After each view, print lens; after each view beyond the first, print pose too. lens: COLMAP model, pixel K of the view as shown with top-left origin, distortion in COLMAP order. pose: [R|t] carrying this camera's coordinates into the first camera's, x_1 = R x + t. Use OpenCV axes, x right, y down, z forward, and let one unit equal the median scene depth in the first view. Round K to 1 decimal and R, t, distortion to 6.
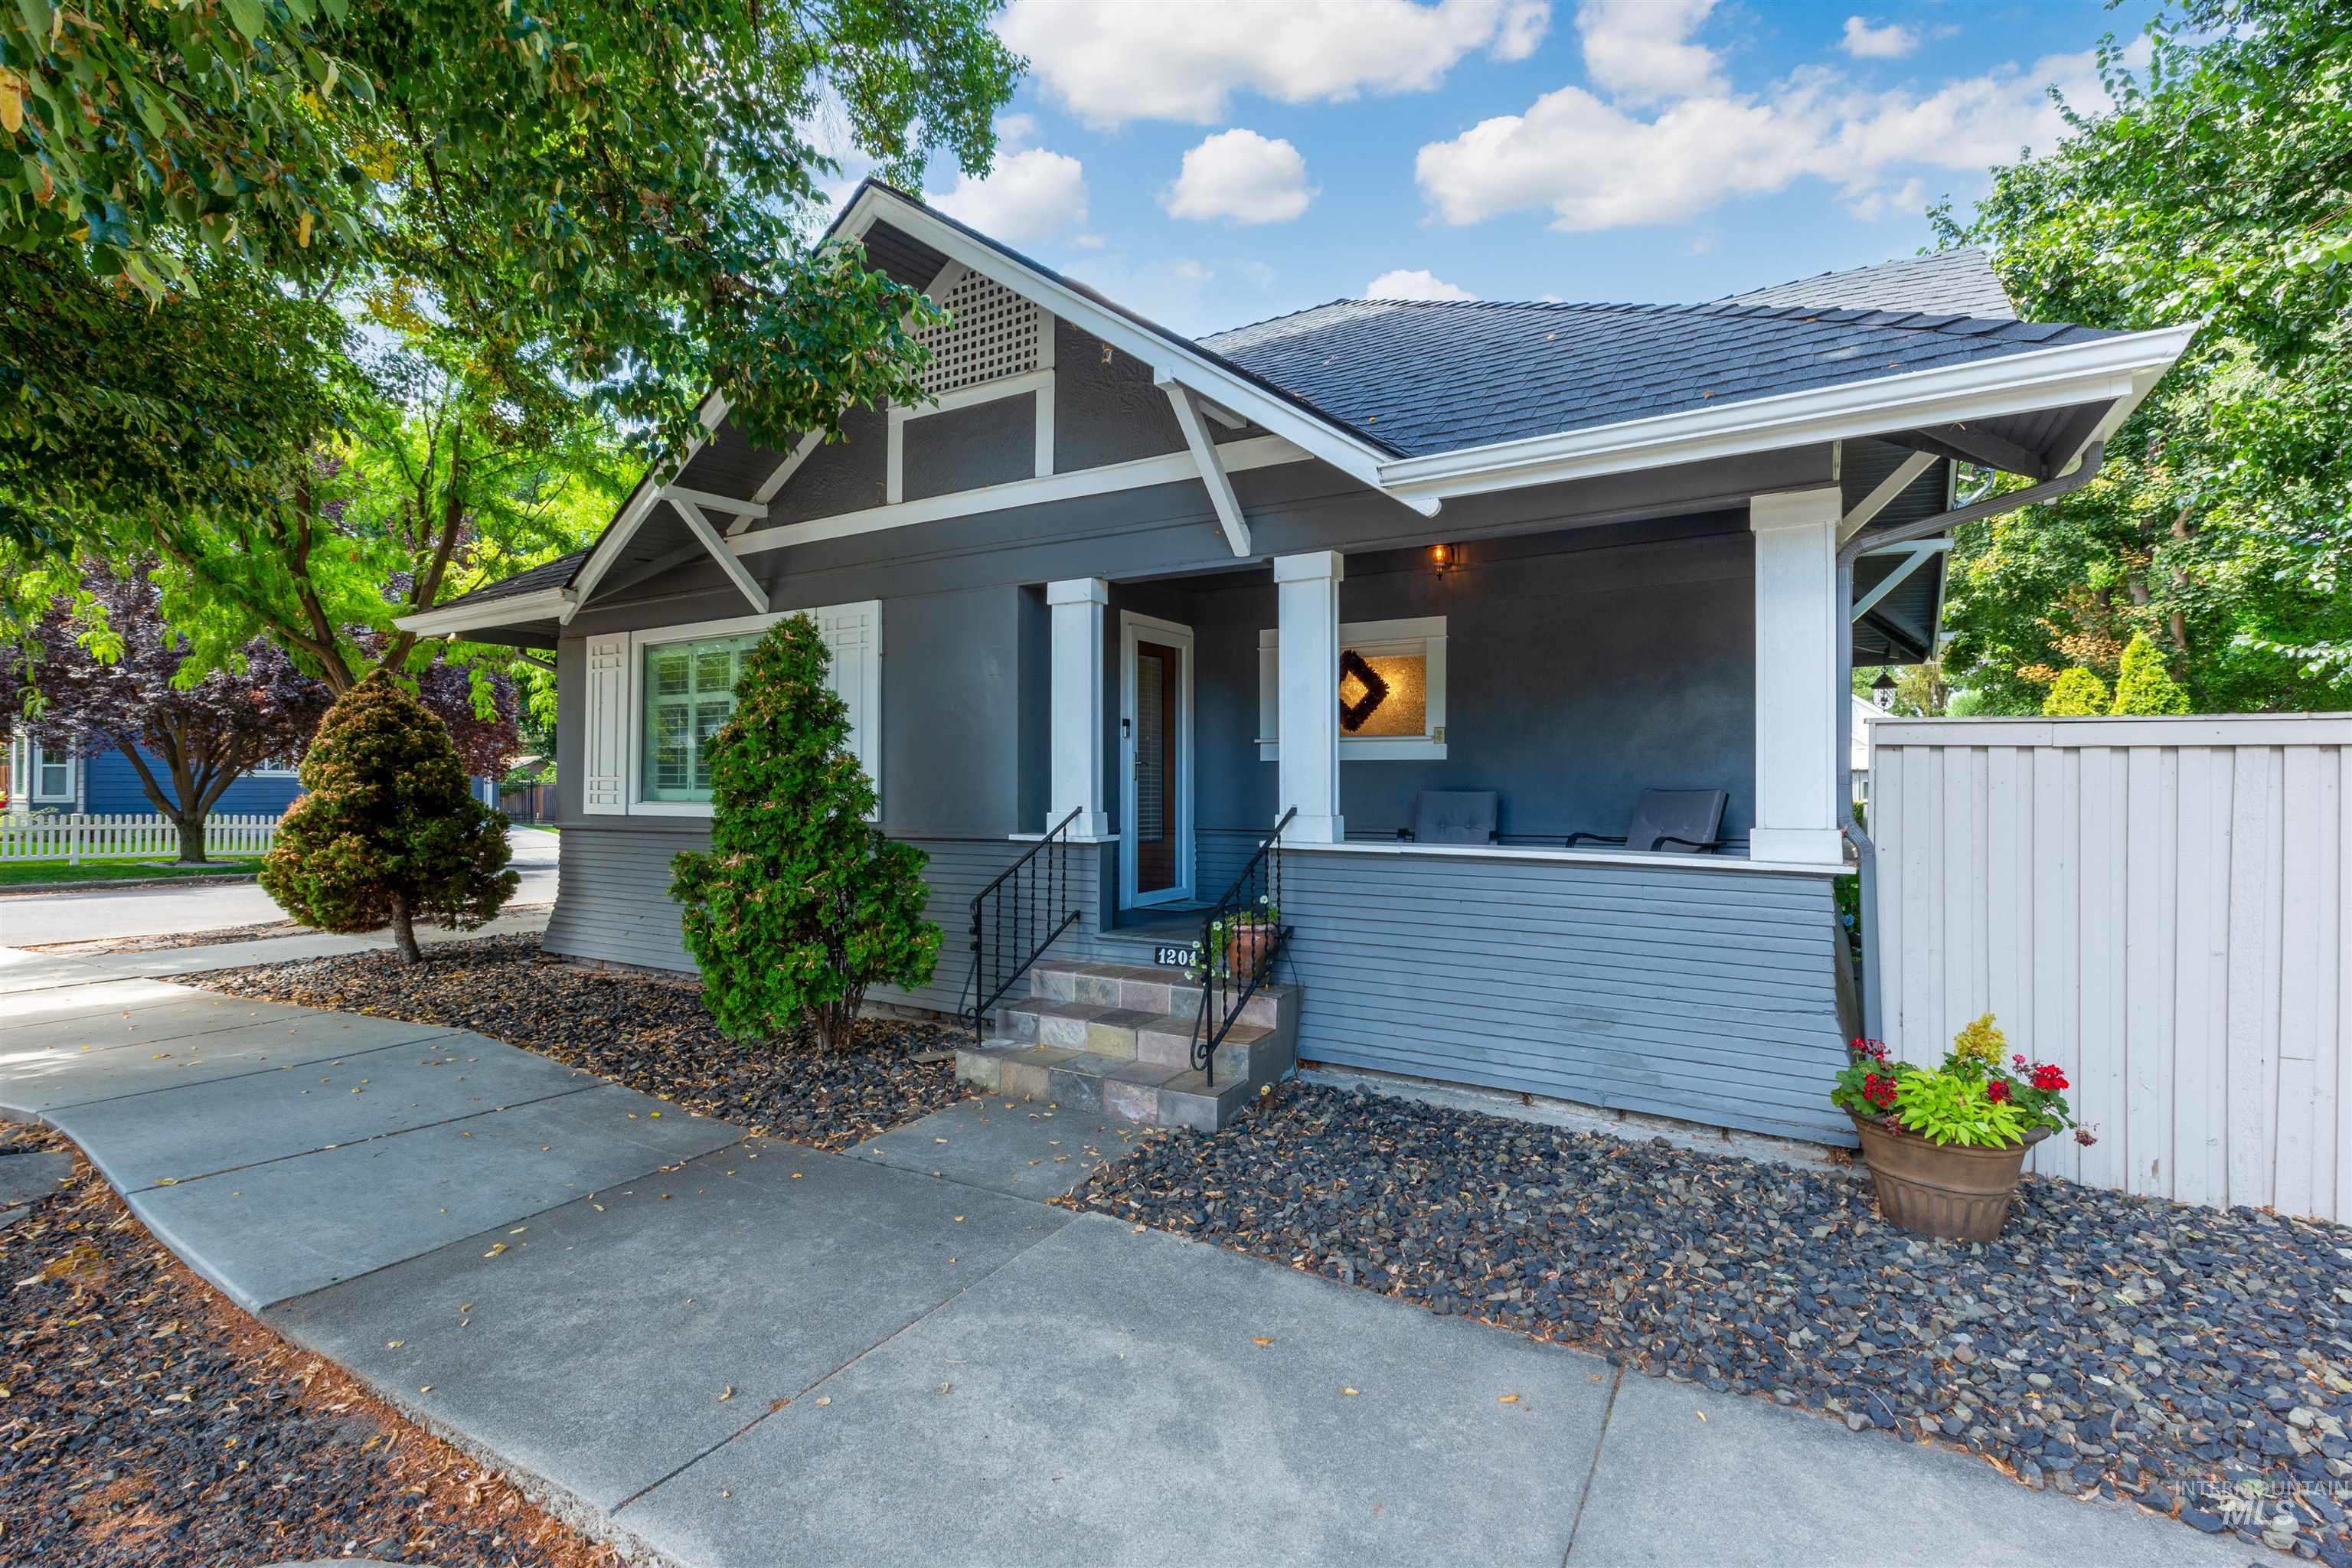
lens RADIAL K [[1080.8, 0, 1163.9], [0, 1080.8, 780.2], [0, 0, 1]] dist [-0.015278, 0.005744]
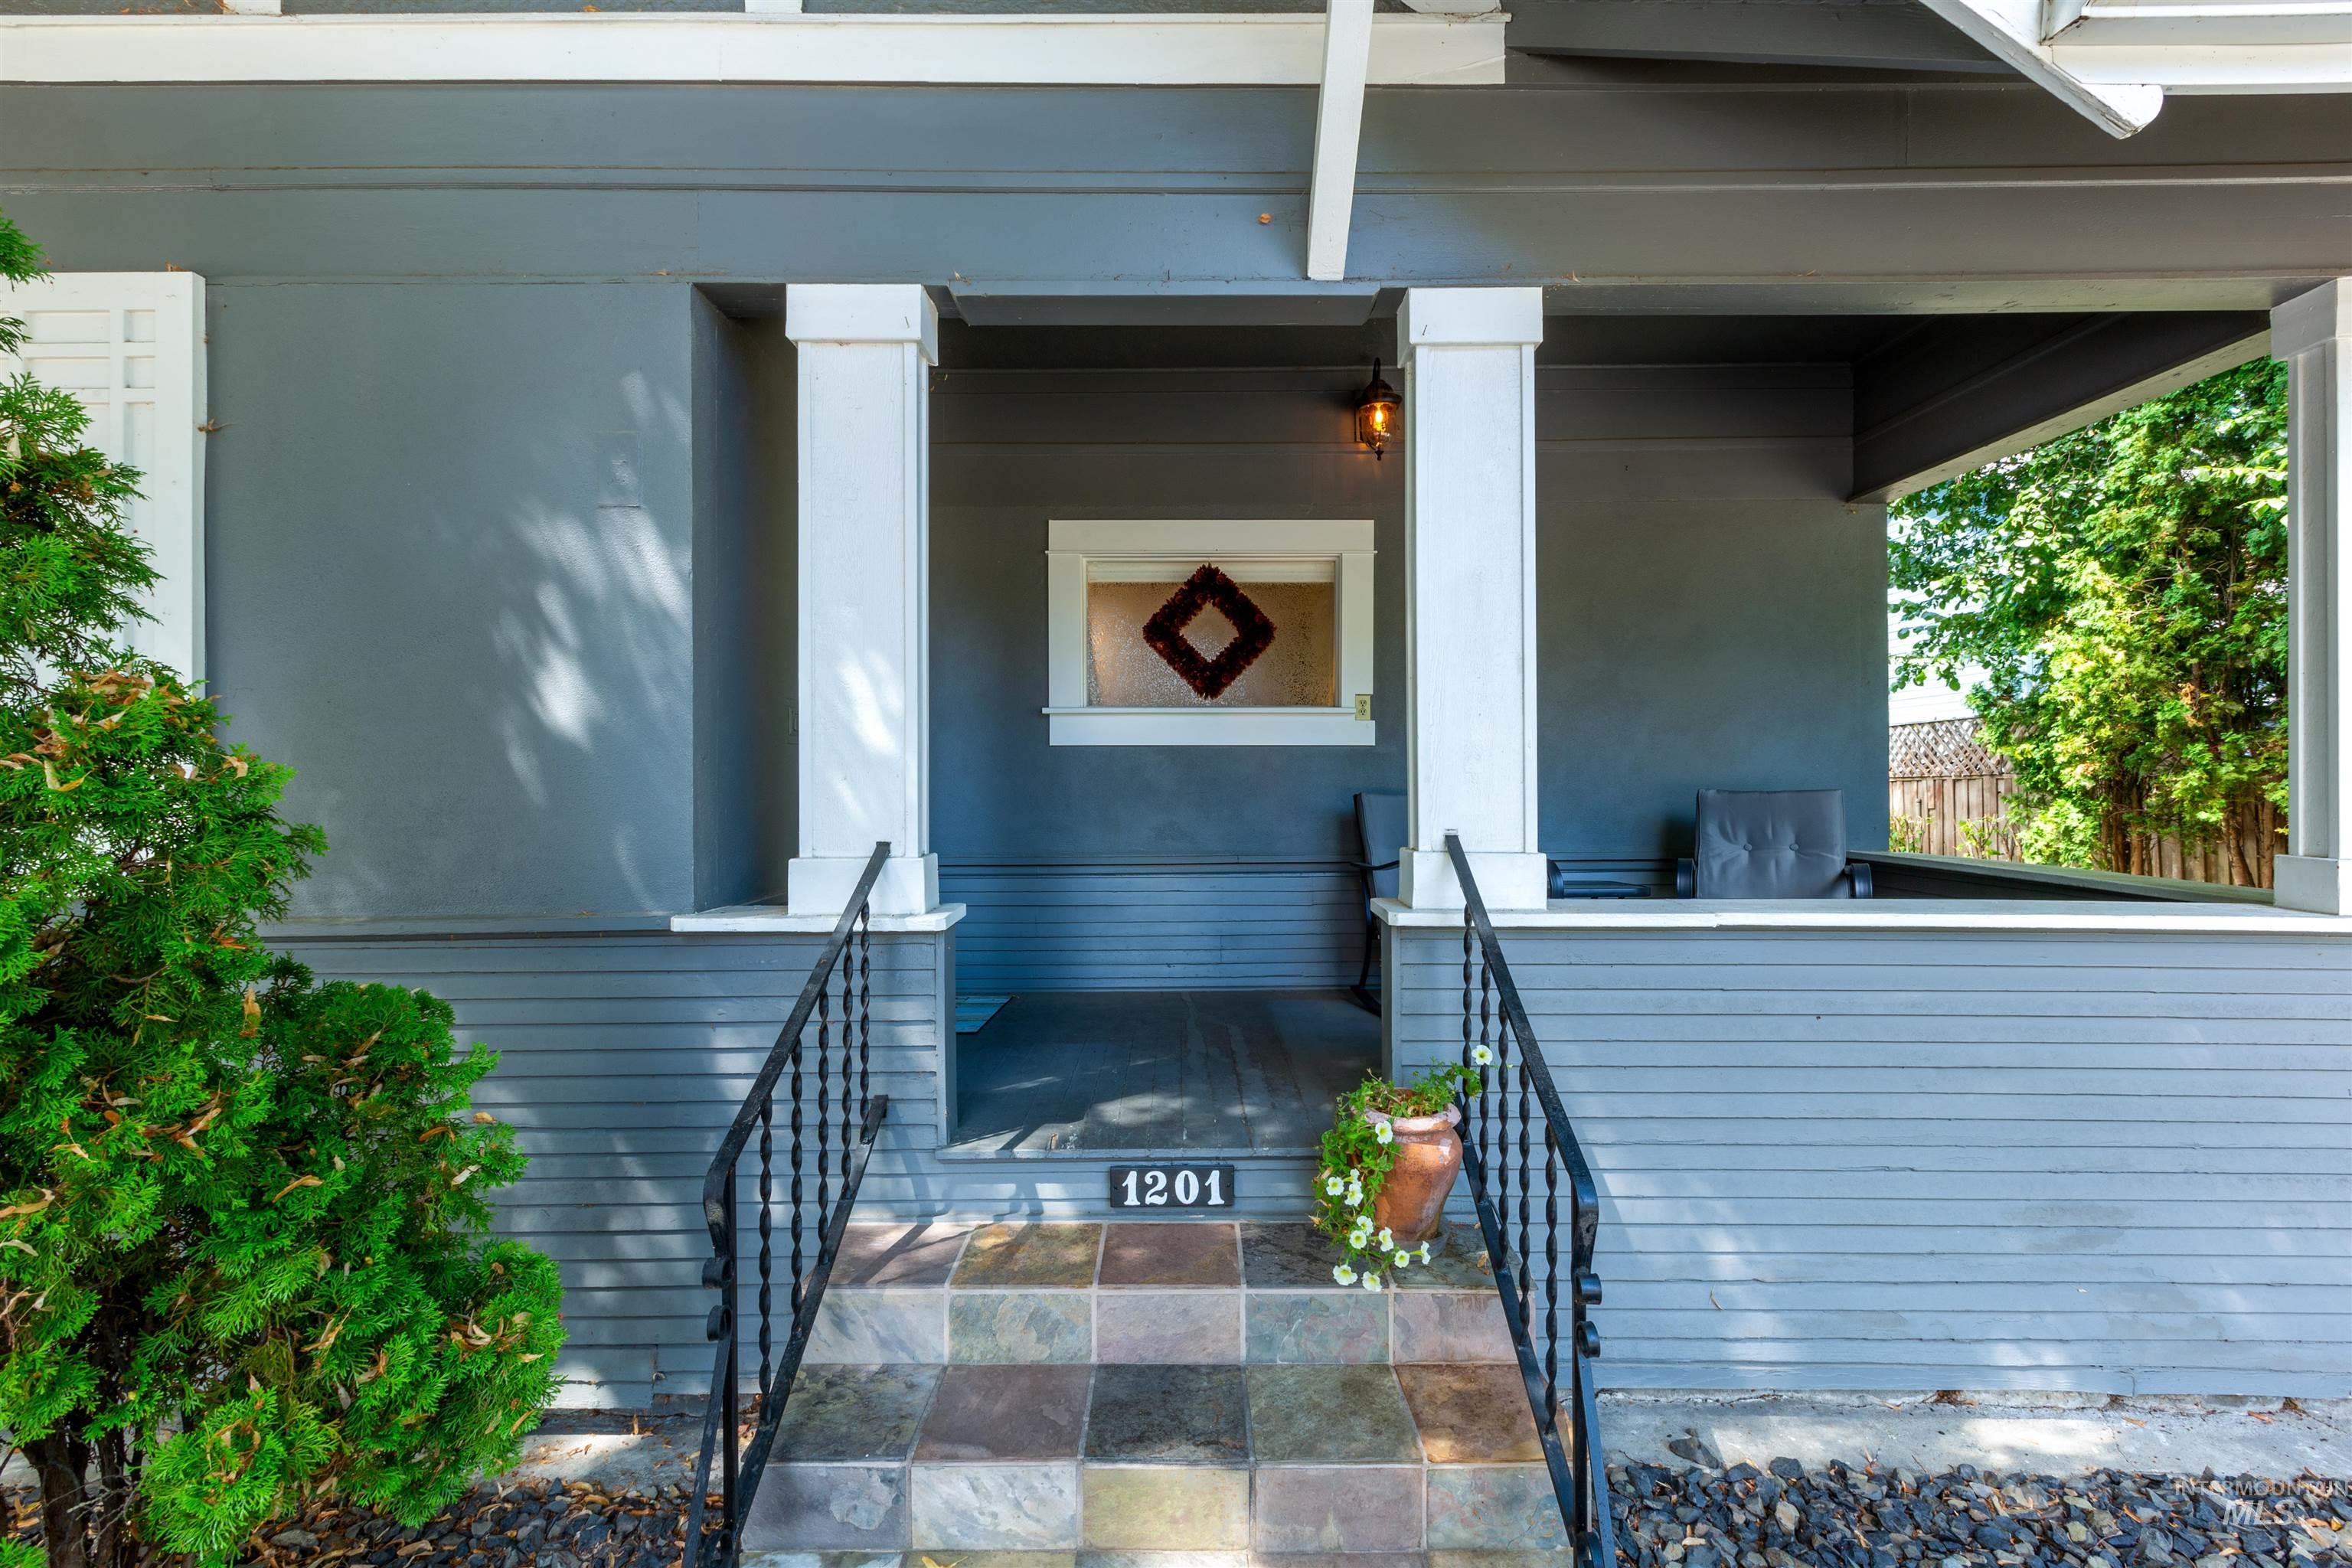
lens RADIAL K [[1080.8, 0, 1196.1], [0, 1080.8, 780.9], [0, 0, 1]] dist [-0.015278, 0.005744]
pose [[0.854165, -0.000658, 0.520002, -0.200914], [0.000831, 1.000000, -0.000099, 0.001822], [-0.520001, 0.000517, 0.854165, 0.623555]]
